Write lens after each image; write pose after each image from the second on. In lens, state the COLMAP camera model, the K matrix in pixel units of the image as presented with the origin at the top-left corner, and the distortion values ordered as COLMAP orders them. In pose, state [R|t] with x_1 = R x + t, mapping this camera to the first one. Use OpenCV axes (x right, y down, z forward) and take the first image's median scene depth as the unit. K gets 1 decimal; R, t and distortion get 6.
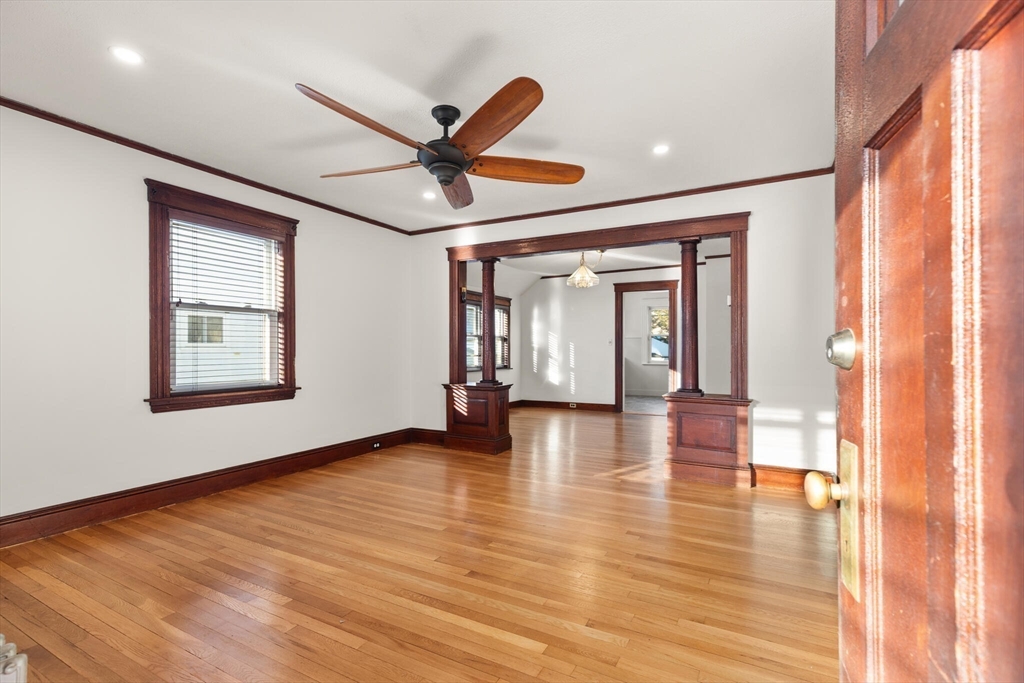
lens RADIAL K [[473.3, 0, 512.0], [0, 473.3, 341.5], [0, 0, 1]] dist [-0.001435, 0.000241]
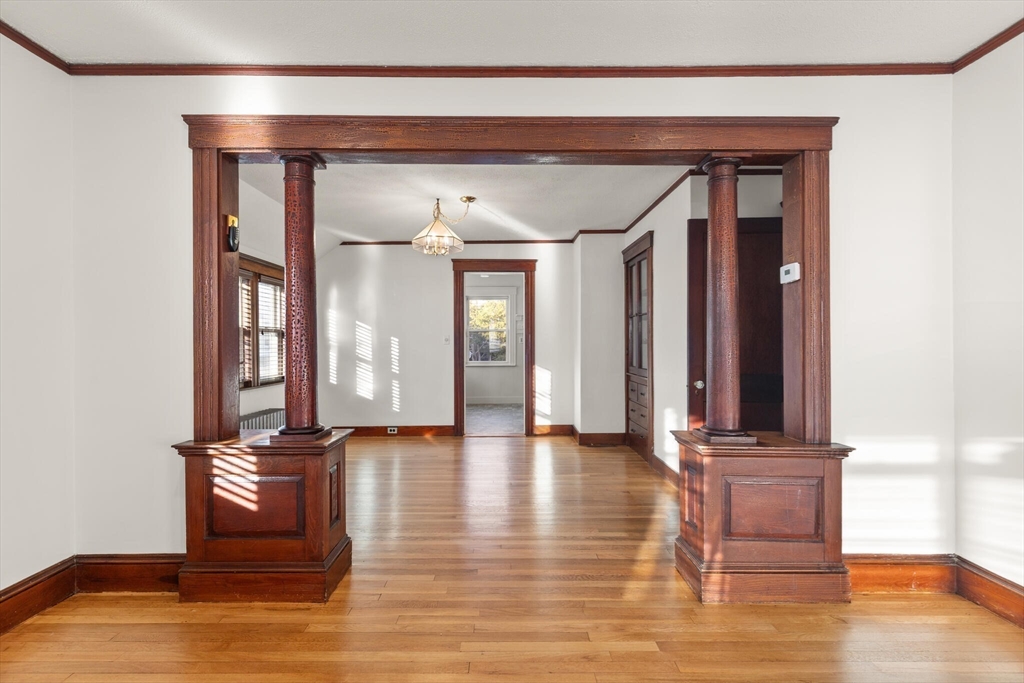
lens RADIAL K [[473.3, 0, 512.0], [0, 473.3, 341.5], [0, 0, 1]] dist [-0.001435, 0.000241]
pose [[0.876083, -0.002508, 0.482154, -0.088335], [-0.002479, 0.999950, 0.009706, -0.004890], [-0.482155, -0.009699, 0.876032, 0.501221]]
